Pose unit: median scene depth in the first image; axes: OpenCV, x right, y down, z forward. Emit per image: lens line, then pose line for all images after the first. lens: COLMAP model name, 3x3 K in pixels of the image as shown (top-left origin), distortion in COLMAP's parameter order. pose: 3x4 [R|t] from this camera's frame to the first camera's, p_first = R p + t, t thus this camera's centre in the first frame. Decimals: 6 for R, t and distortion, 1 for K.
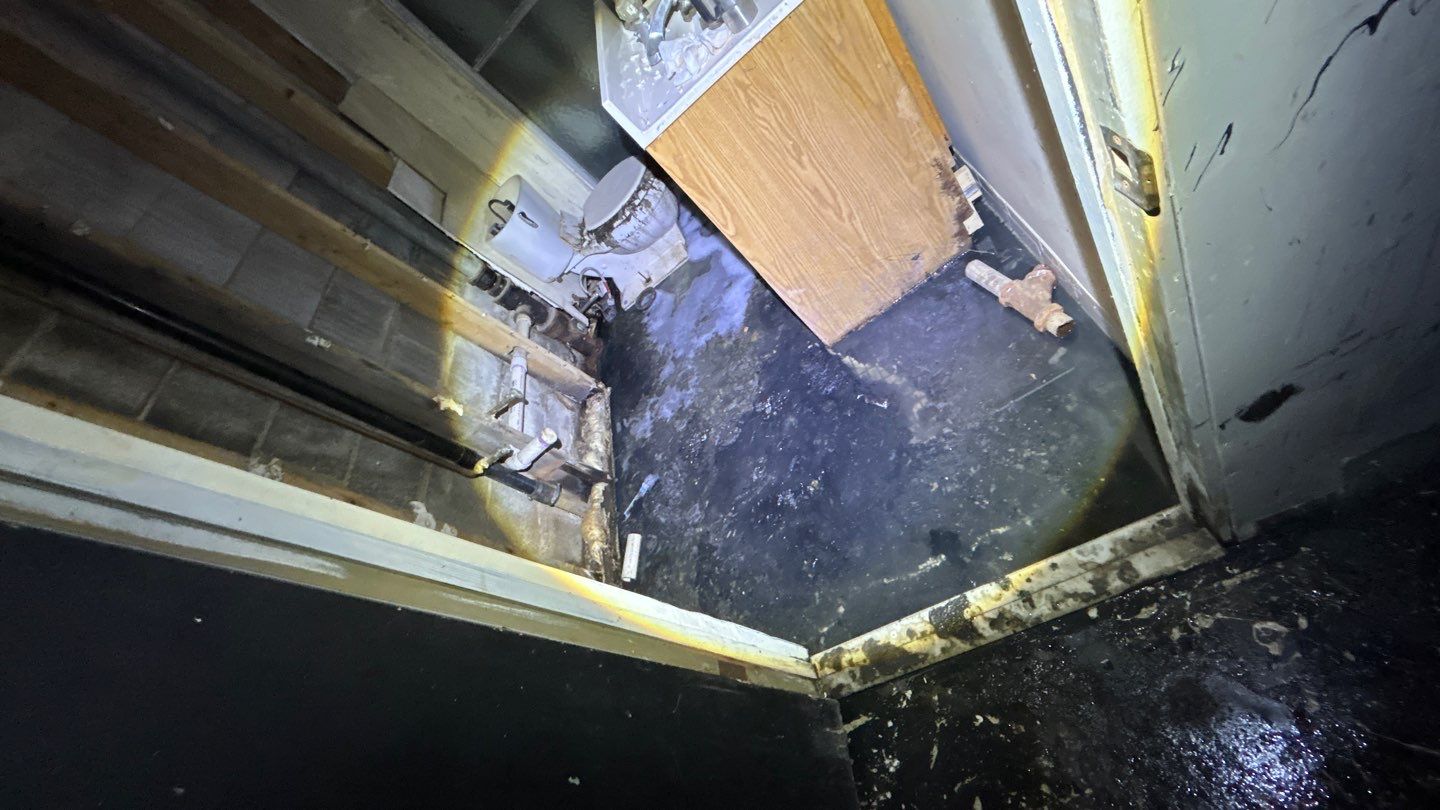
lens RADIAL K [[583.5, 0, 714.6], [0, 583.5, 409.0], [0, 0, 1]] dist [0.003764, 0.000247]
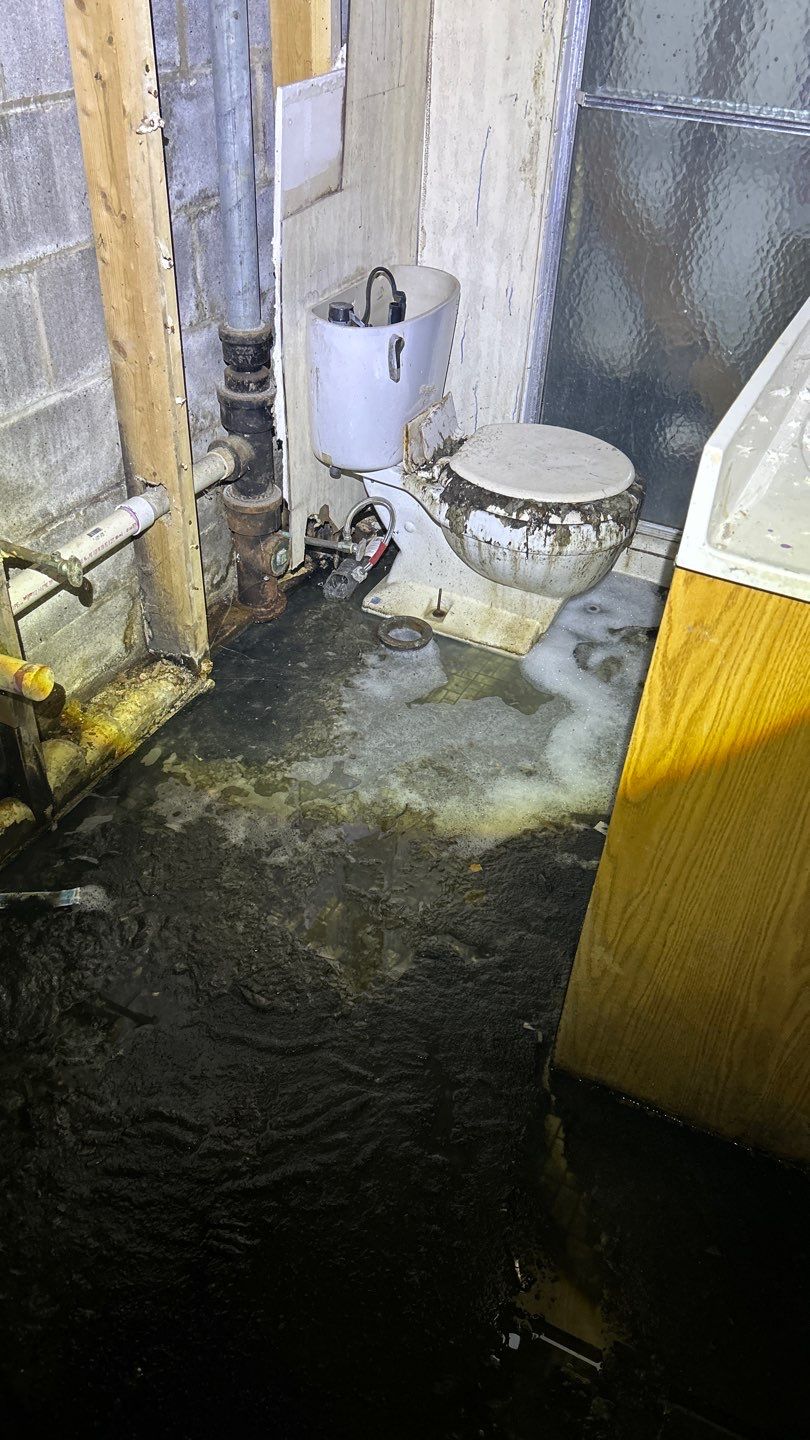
lens RADIAL K [[1079.2, 0, 408.0], [0, 1079.2, 718.3], [0, 0, 1]] dist [0.038239, -0.011520]
pose [[0.581486, 0.813207, 0.023849, -0.088701], [-0.808854, 0.581024, -0.090368, -0.073456], [-0.087345, 0.033257, 0.995623, 0.106002]]
